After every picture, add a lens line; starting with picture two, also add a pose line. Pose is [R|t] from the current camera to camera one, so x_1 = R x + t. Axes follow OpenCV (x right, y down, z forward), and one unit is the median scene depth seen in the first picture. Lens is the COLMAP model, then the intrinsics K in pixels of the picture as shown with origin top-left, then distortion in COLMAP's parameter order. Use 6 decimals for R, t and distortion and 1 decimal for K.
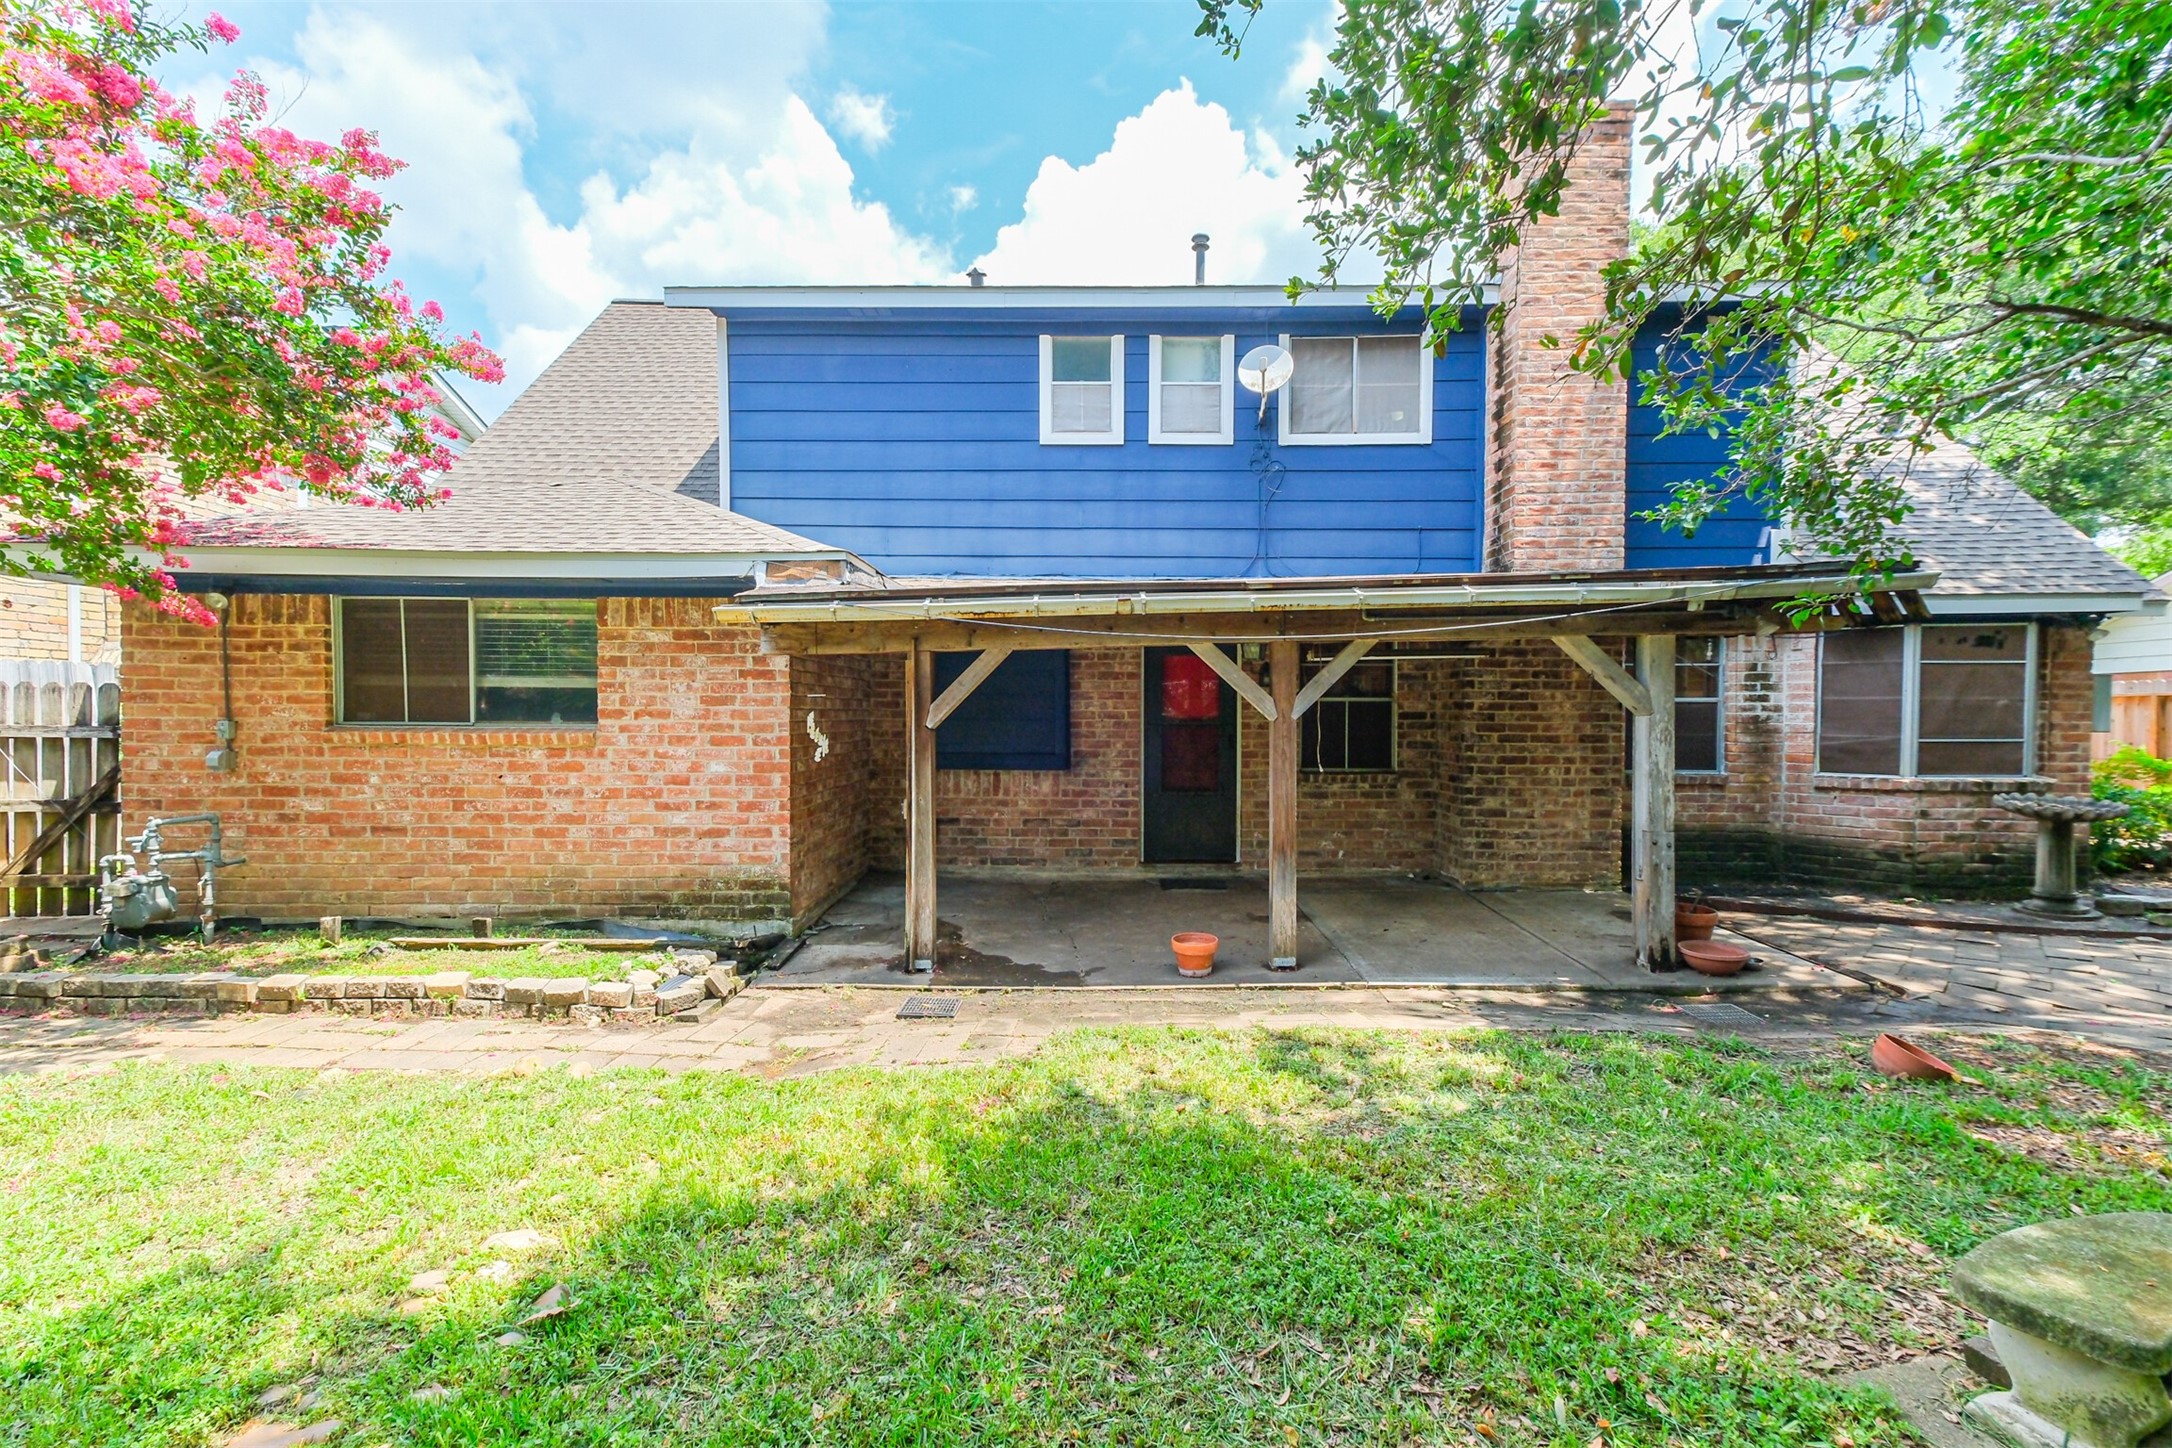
lens RADIAL K [[965.7, 0, 1098.6], [0, 965.7, 724.1], [0, 0, 1]] dist [0.024973, -0.000231]
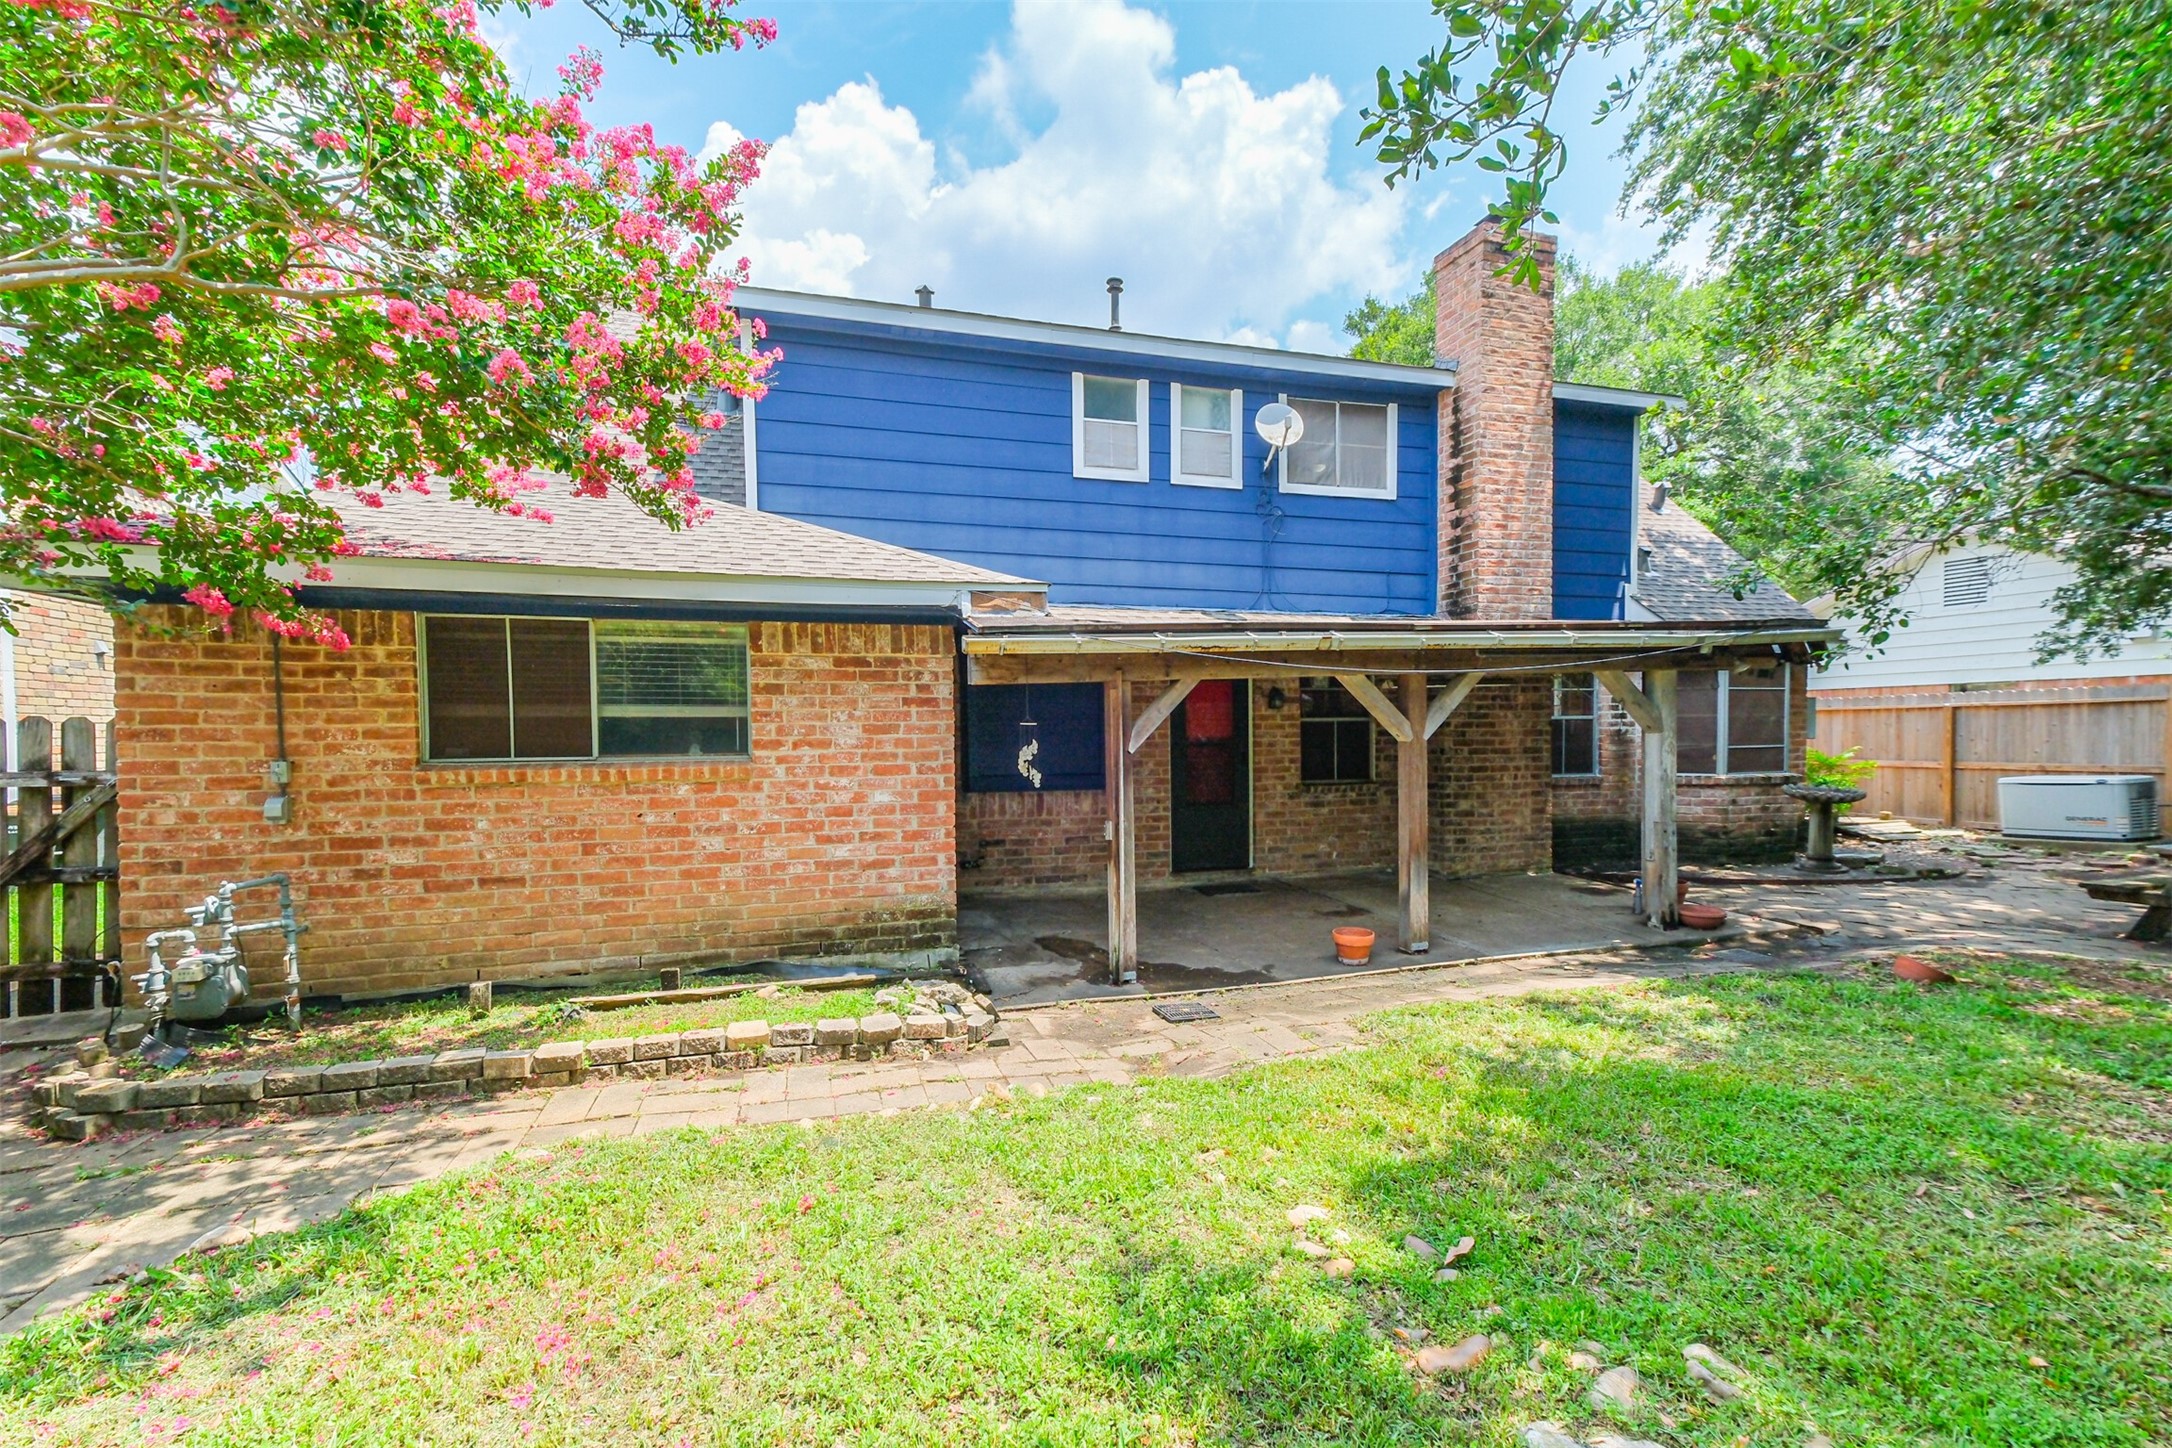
lens RADIAL K [[965.7, 0, 1105.8], [0, 965.7, 742.1], [0, 0, 1]] dist [0.024973, -0.000231]
pose [[0.951049, -0.016568, 0.308597, -0.477722], [0.015463, 0.999862, 0.006026, -0.013579], [-0.308654, -0.000959, 0.951174, -0.001751]]
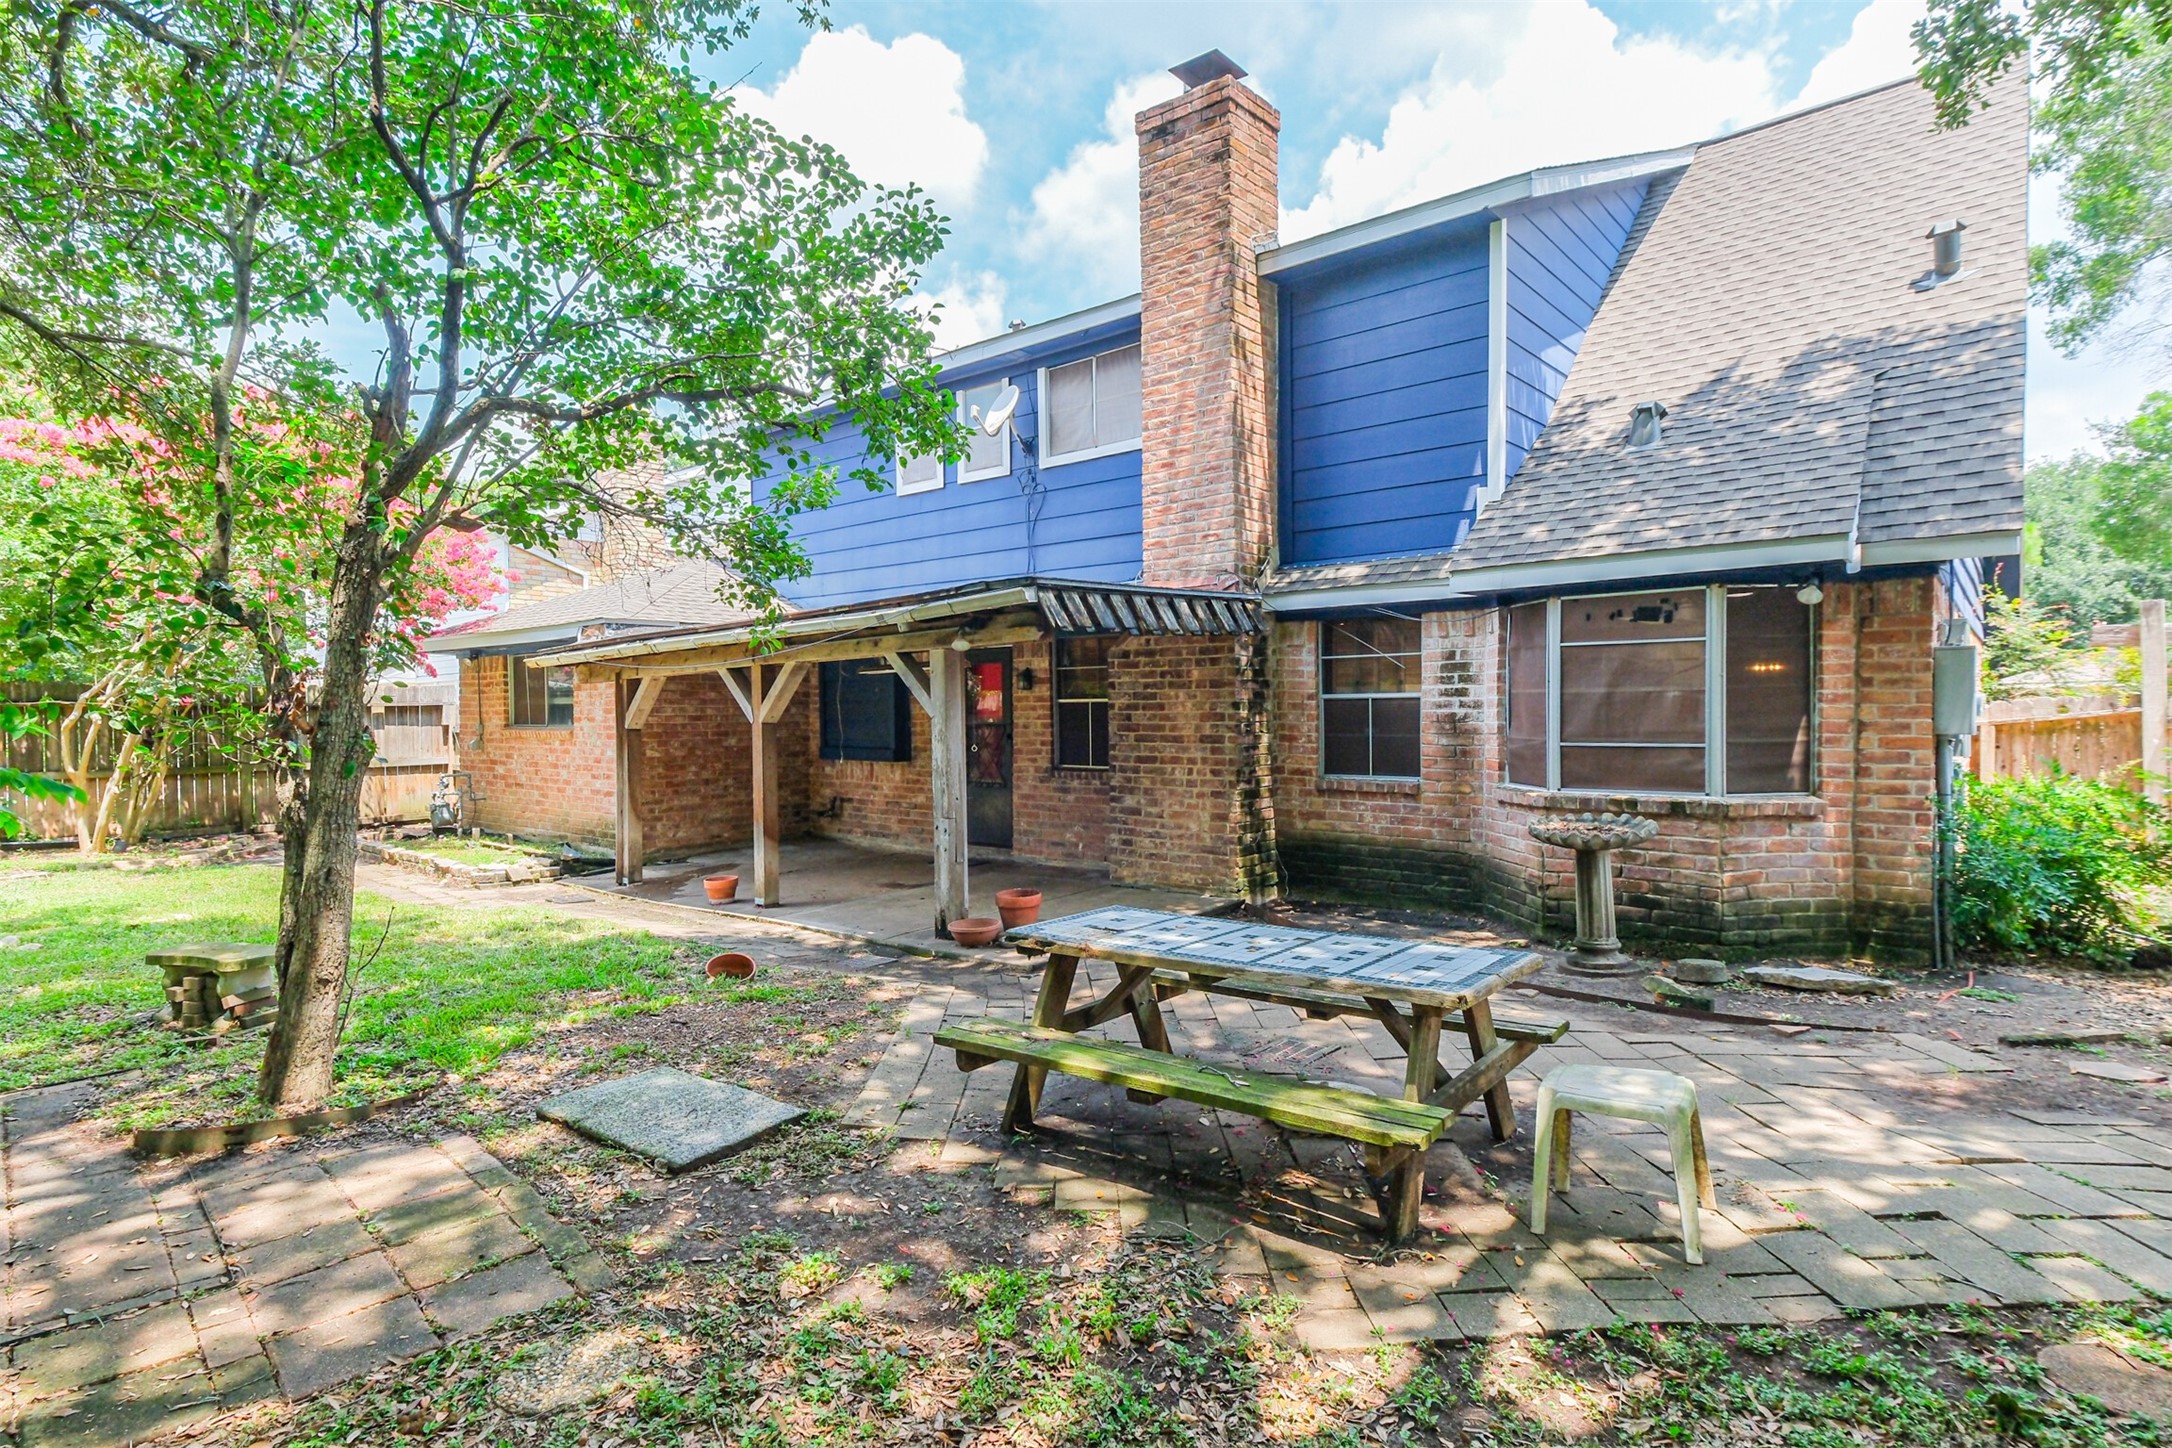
lens RADIAL K [[1138.3, 0, 1086.6], [0, 1138.3, 717.6], [0, 0, 1]] dist [0.015203, 0.000043]
pose [[0.765779, -0.005126, -0.643083, 1.422023], [0.004380, 0.999987, -0.002755, -0.004761], [0.643088, -0.000707, 0.765792, 0.063679]]
